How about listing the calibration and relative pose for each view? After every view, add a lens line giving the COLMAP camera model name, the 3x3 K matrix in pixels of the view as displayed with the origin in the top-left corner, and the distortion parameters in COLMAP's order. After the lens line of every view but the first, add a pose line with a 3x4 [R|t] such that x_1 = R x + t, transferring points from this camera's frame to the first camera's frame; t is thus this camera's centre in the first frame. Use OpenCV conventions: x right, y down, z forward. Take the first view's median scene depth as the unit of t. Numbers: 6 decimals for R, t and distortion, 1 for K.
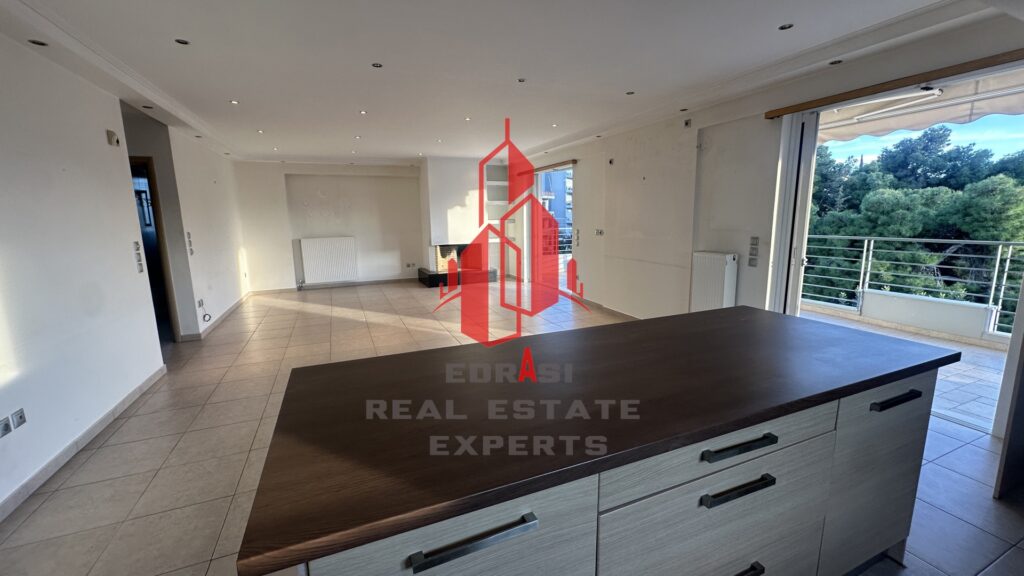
lens RADIAL K [[410.6, 0, 512.6], [0, 410.6, 285.3], [0, 0, 1]] dist [-0.002704, 0.000077]
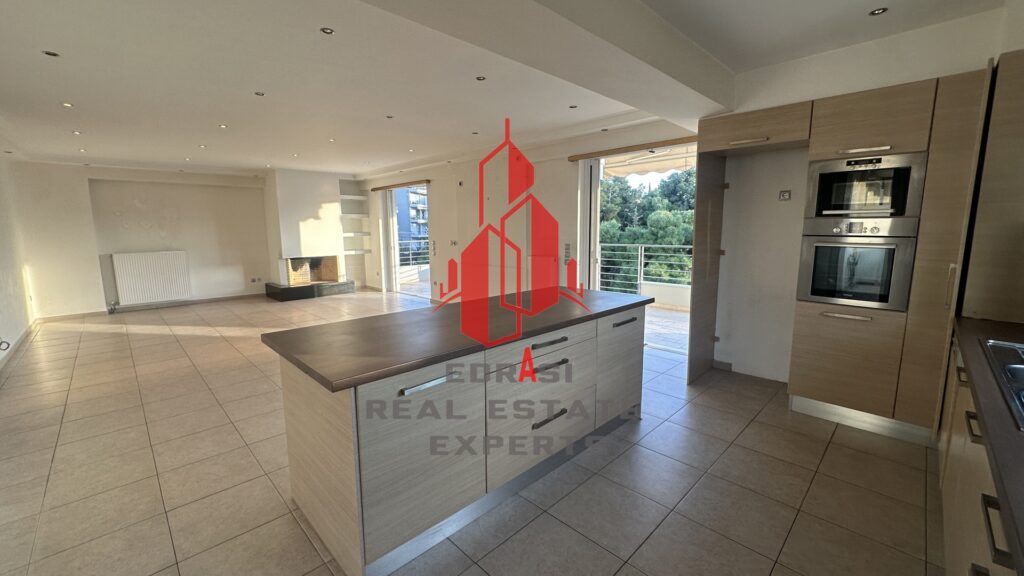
lens RADIAL K [[410.6, 0, 512.6], [0, 410.6, 285.3], [0, 0, 1]] dist [-0.002704, 0.000077]
pose [[0.932152, -0.043656, 0.359425, -0.040341], [0.055967, 0.998146, -0.023910, 0.020386], [-0.357715, 0.042404, 0.932868, -0.102037]]
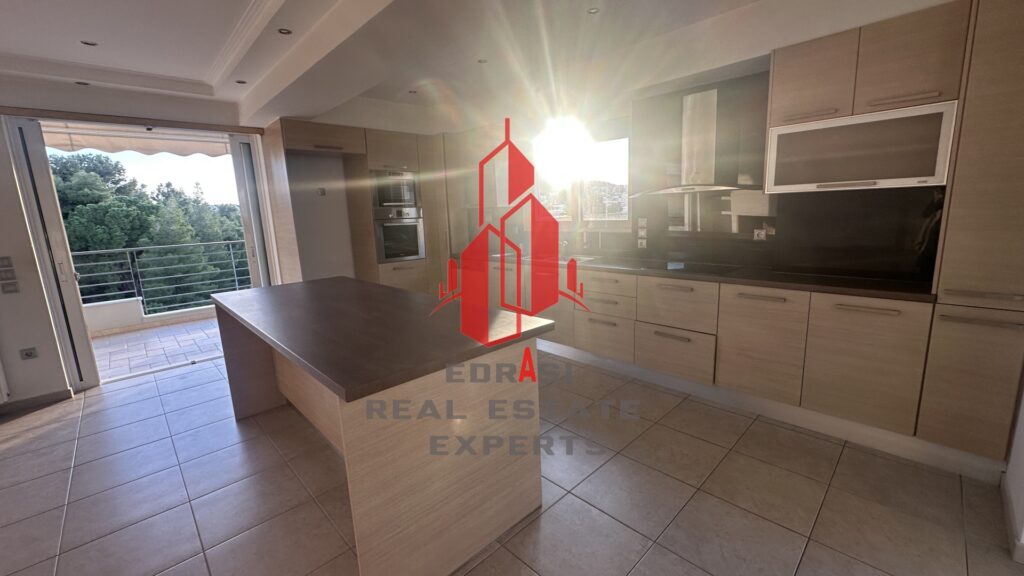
lens RADIAL K [[410.6, 0, 512.6], [0, 410.6, 285.3], [0, 0, 1]] dist [-0.002704, 0.000077]
pose [[-0.353824, -0.146732, 0.923731, -0.229259], [0.204391, 0.951618, 0.229451, -0.020690], [-0.912706, 0.269988, -0.306714, 0.153180]]
